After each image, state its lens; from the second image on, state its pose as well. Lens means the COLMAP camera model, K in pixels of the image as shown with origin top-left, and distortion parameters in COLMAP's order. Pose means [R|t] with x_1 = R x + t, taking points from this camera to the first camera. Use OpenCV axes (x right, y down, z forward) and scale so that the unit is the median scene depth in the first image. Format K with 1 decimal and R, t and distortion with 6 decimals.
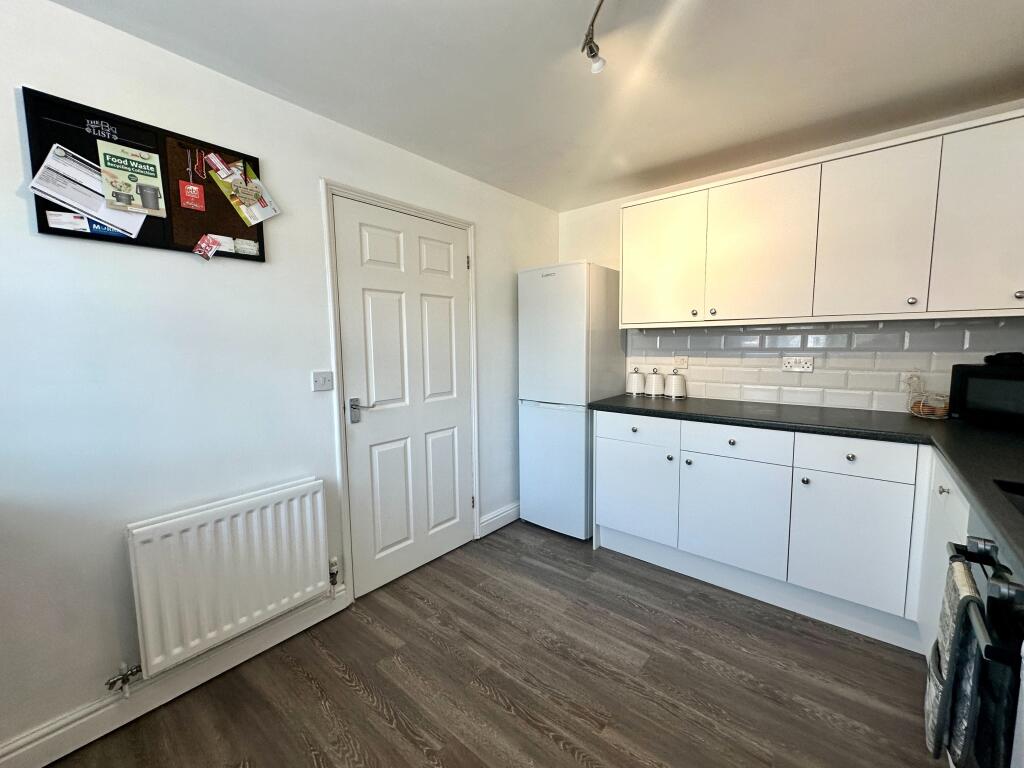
lens RADIAL K [[415.4, 0, 511.9], [0, 415.4, 385.4], [0, 0, 1]] dist [-0.003225, 0.000221]
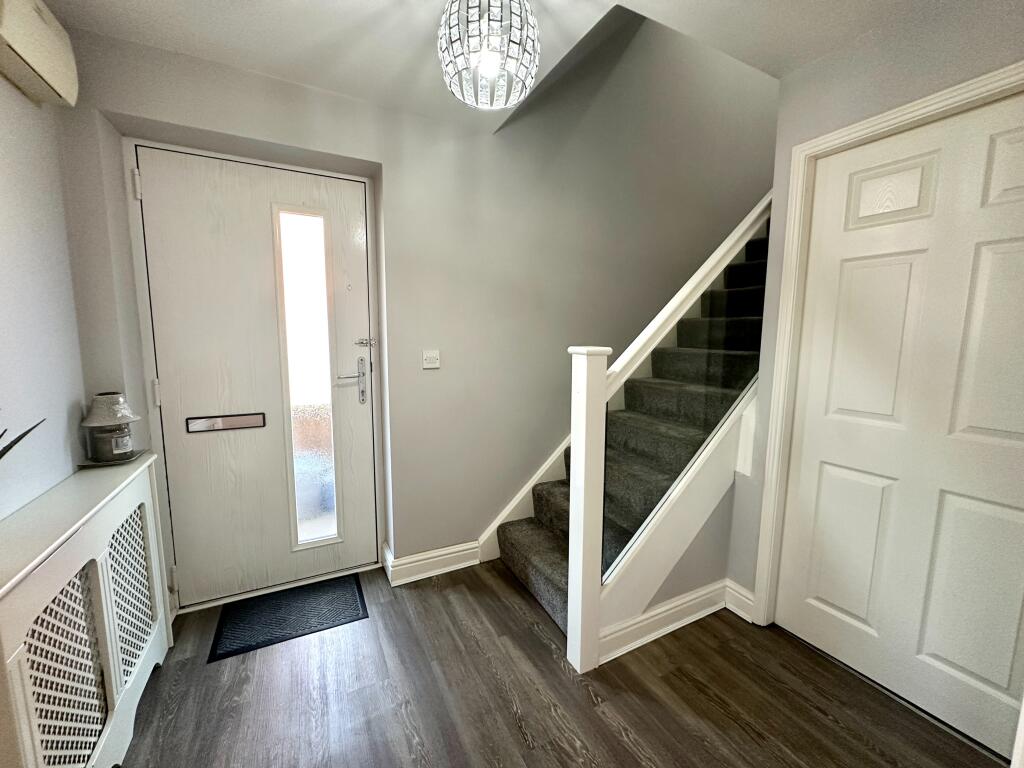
lens RADIAL K [[415.4, 0, 512.4], [0, 415.4, 384.0], [0, 0, 1]] dist [-0.003225, 0.000221]
pose [[-0.379071, 0.116002, -0.918068, 0.541580], [-0.093962, 0.982159, 0.162897, -0.067157], [0.920585, 0.148013, -0.361409, 0.661205]]
